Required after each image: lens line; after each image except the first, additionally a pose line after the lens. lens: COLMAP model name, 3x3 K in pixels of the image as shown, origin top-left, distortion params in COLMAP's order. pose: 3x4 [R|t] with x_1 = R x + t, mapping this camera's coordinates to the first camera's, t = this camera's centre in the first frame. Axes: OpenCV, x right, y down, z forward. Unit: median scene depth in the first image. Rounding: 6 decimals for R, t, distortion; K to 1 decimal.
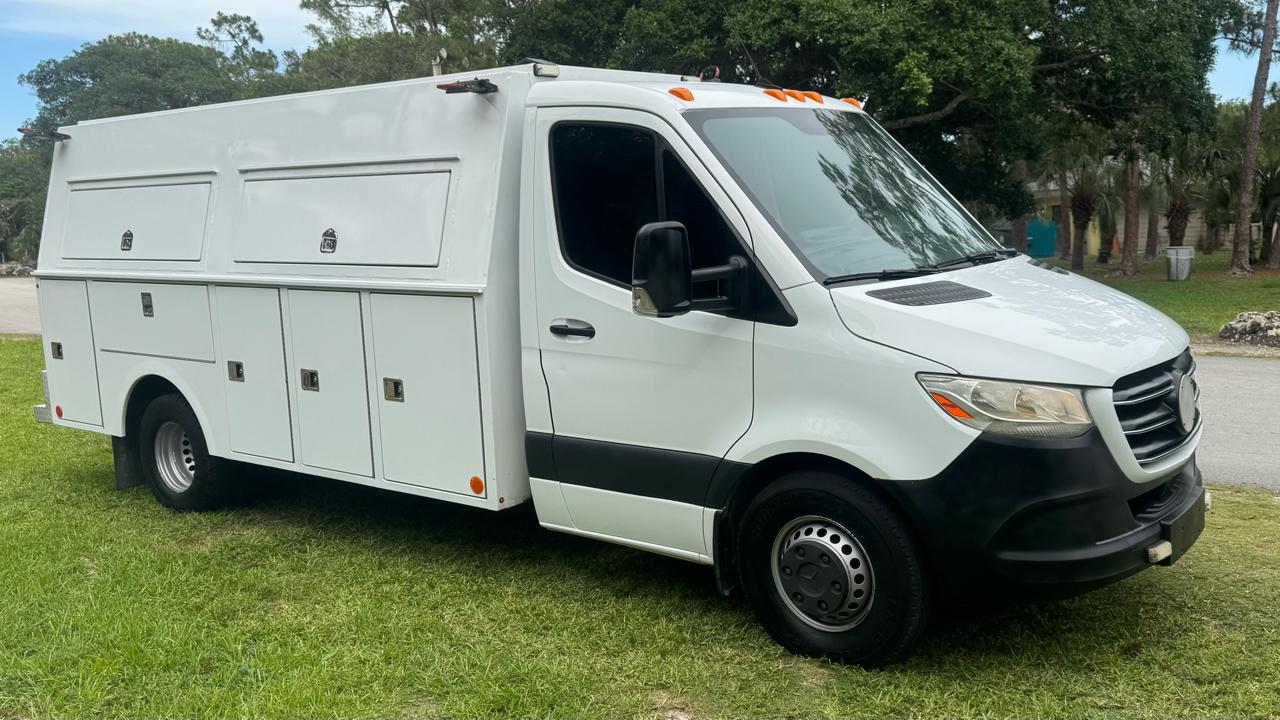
lens RADIAL K [[1098.9, 0, 640.0], [0, 1098.9, 366.1], [0, 0, 1]] dist [0.081660, -0.099904]
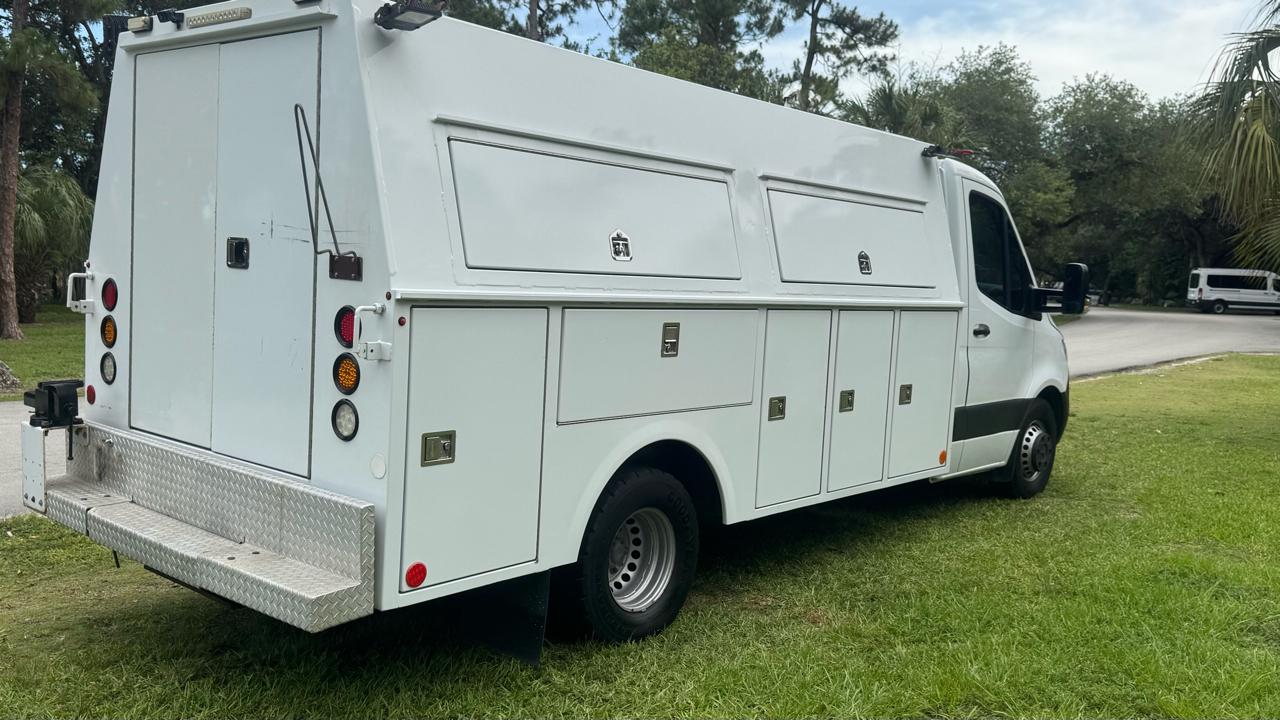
lens RADIAL K [[1142.5, 0, 629.8], [0, 1142.5, 363.6], [0, 0, 1]] dist [0.092703, -0.118984]
pose [[0.051585, -0.047691, 0.997529, -1.524977], [0.101655, 0.993922, 0.042262, -0.096254], [-0.993481, 0.099224, 0.056119, 1.292868]]
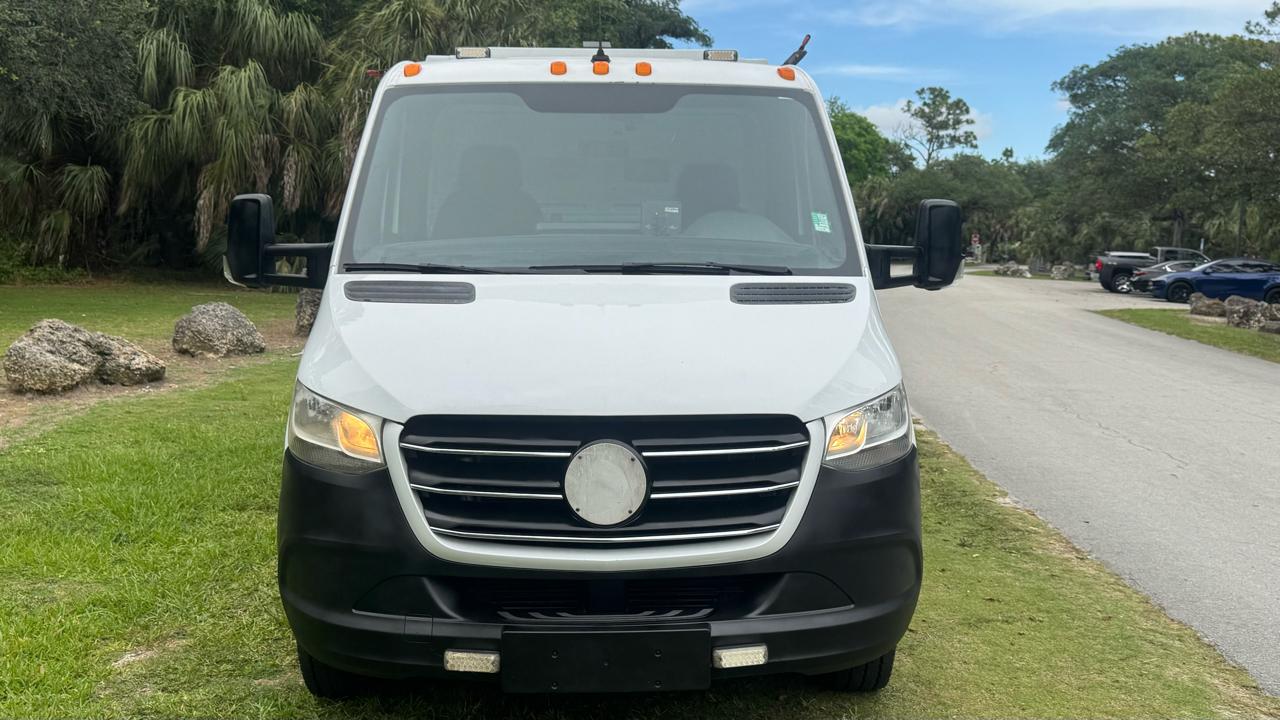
lens RADIAL K [[1193.2, 0, 660.1], [0, 1193.2, 362.3], [0, 0, 1]] dist [0.004869, 0.000000]
pose [[0.654734, 0.139432, -0.742888, 0.876323], [-0.155402, 0.986673, 0.048227, -0.070127], [0.739712, 0.083870, 0.667677, 0.429562]]
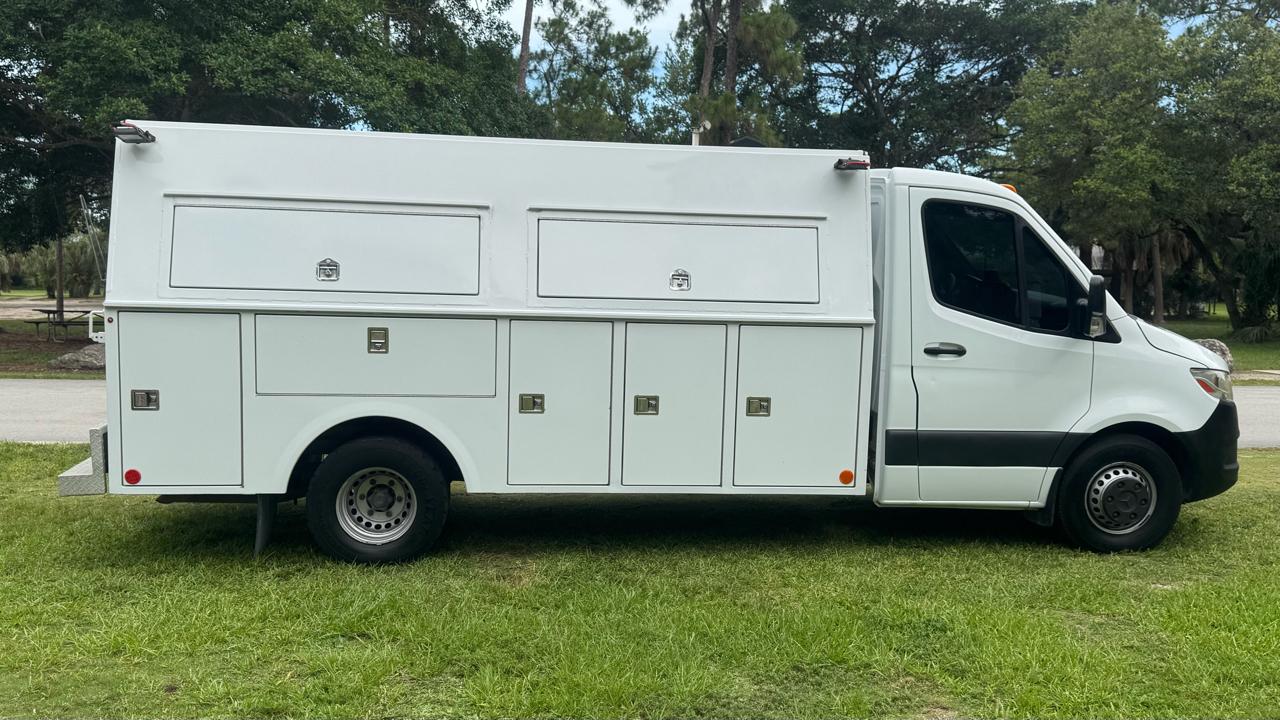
lens RADIAL K [[1142.5, 0, 611.6], [0, 1142.5, 373.9], [0, 0, 1]] dist [0.092703, -0.118984]
pose [[0.730260, -0.018237, 0.682926, -1.251674], [0.054282, 0.998032, -0.031392, 0.017299], [-0.681010, 0.059995, 0.729813, 0.222179]]
